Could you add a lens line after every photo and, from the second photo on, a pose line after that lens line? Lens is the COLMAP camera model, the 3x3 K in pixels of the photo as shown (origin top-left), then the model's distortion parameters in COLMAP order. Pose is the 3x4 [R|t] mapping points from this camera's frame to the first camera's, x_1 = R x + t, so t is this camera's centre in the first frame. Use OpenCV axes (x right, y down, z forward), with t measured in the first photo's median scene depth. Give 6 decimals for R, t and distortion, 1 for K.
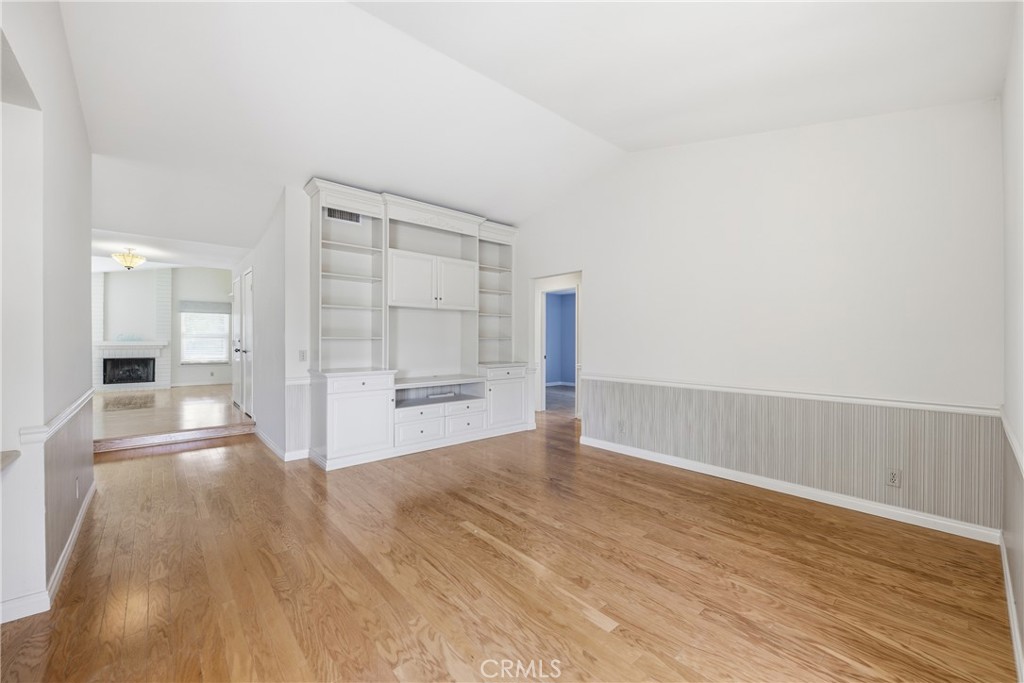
lens RADIAL K [[412.5, 0, 516.1], [0, 412.5, 339.9], [0, 0, 1]] dist [0.001479, -0.000203]
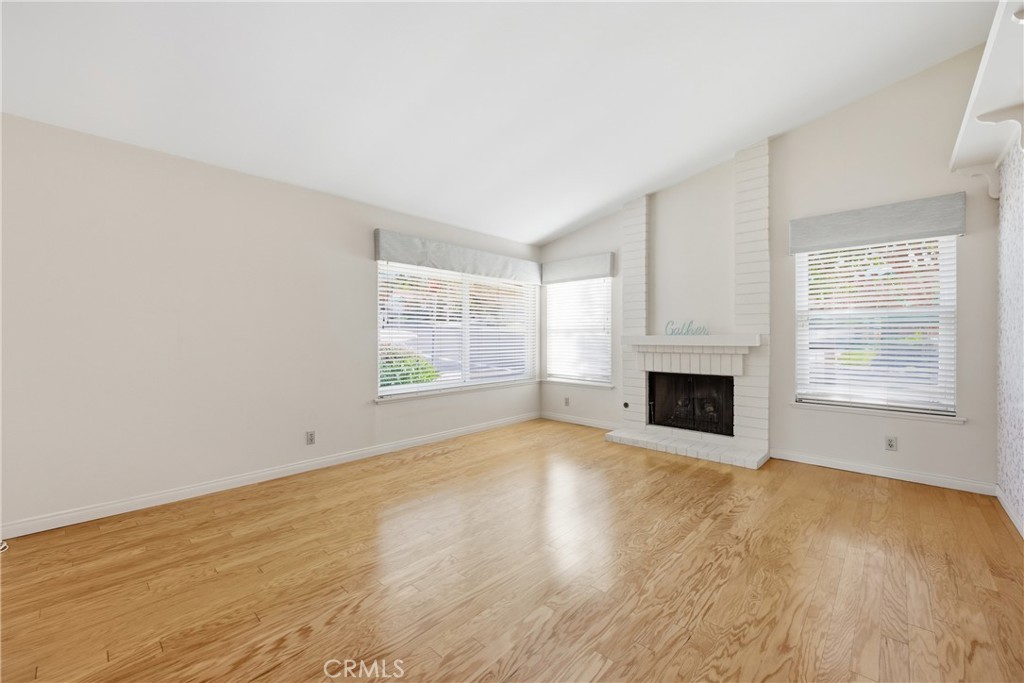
lens RADIAL K [[412.5, 0, 516.1], [0, 412.5, 339.9], [0, 0, 1]] dist [0.001479, -0.000203]
pose [[0.108000, 0.001649, -0.994150, -0.499417], [-0.000896, 0.999998, 0.001561, 0.006912], [0.994150, 0.000722, 0.108001, 0.745551]]
